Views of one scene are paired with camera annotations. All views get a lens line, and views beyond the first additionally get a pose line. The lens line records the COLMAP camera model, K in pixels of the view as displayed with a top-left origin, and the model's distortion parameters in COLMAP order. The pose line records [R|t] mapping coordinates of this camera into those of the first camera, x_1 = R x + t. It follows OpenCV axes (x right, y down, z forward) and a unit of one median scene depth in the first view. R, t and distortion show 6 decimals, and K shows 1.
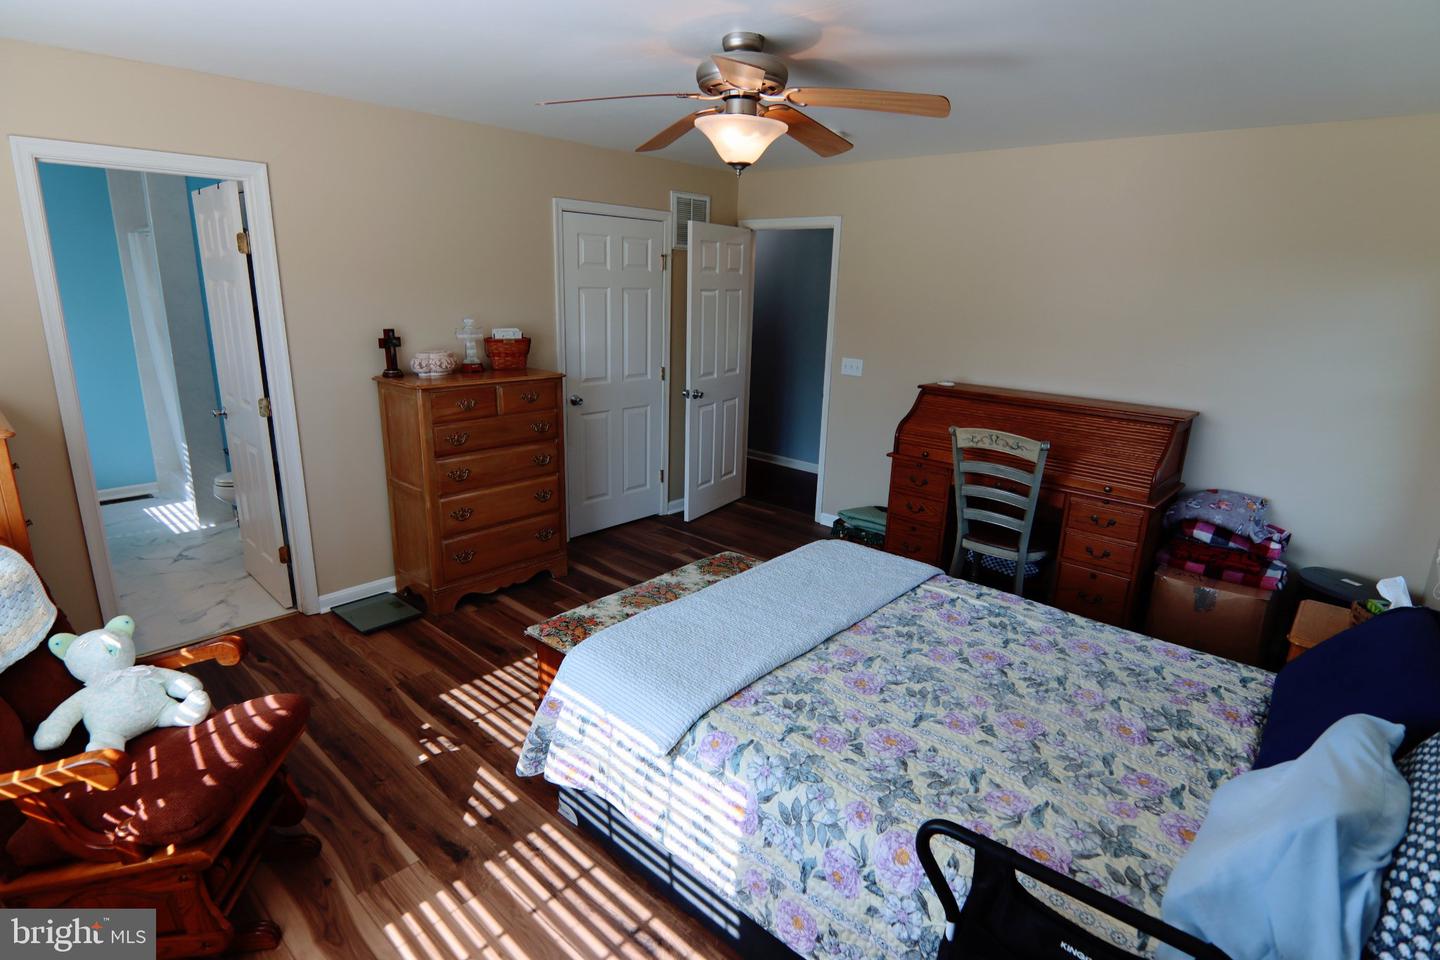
lens RADIAL K [[727.1, 0, 721.5], [0, 727.1, 476.1], [0, 0, 1]] dist [-0.016027, -0.000450]
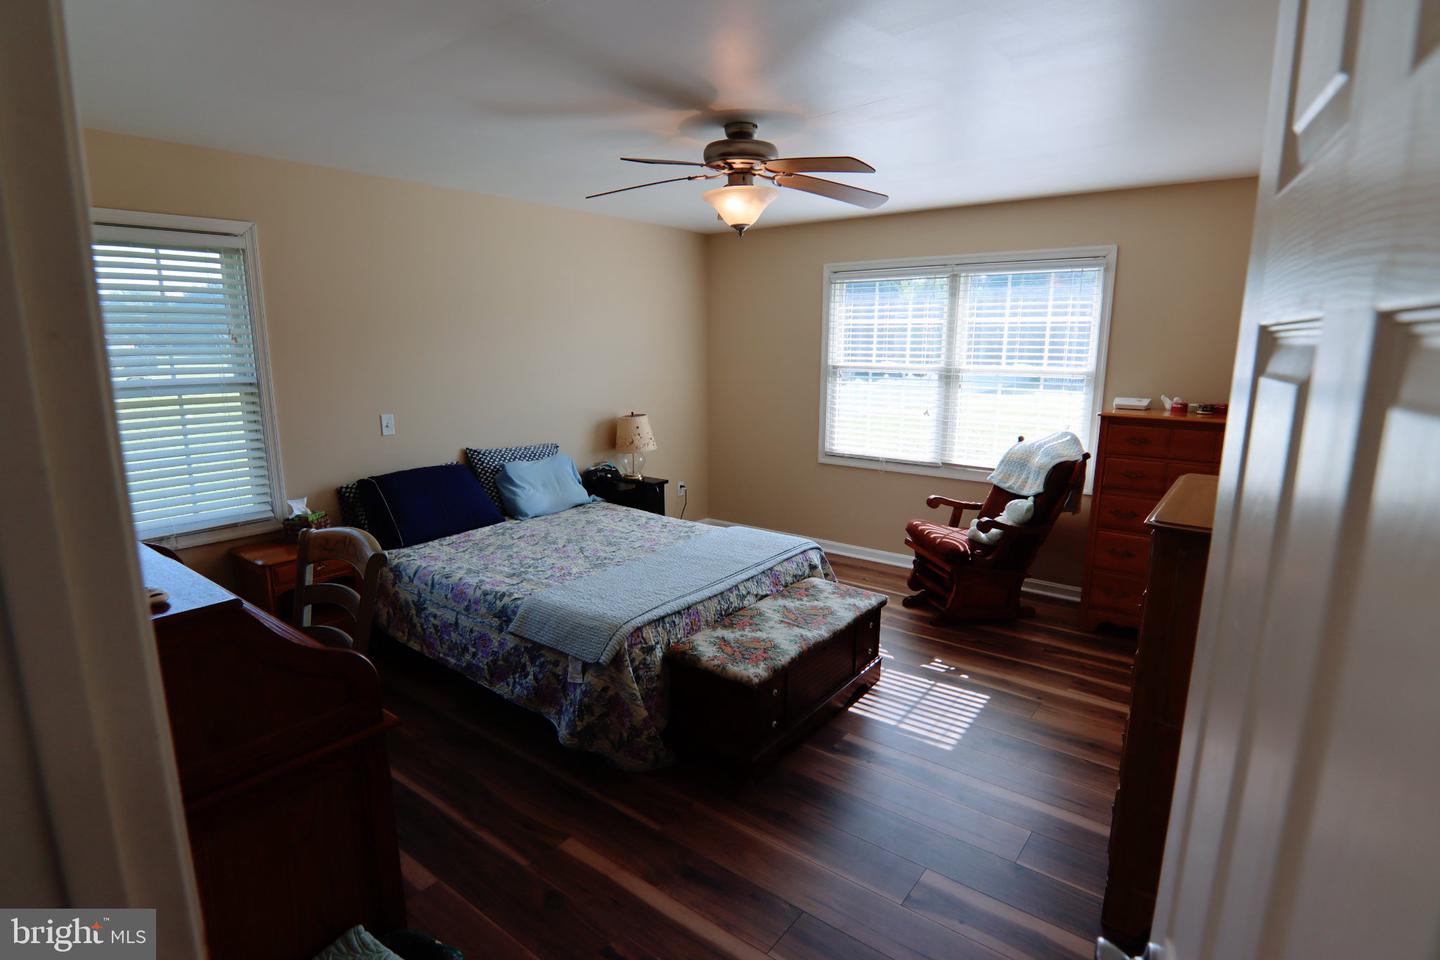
lens RADIAL K [[727.1, 0, 721.5], [0, 727.1, 476.1], [0, 0, 1]] dist [-0.016027, -0.000450]
pose [[-0.996461, -0.015541, -0.082604, 0.164080], [-0.049689, 0.901562, 0.429788, -0.634087], [0.067793, 0.432371, -0.899144, 2.501552]]
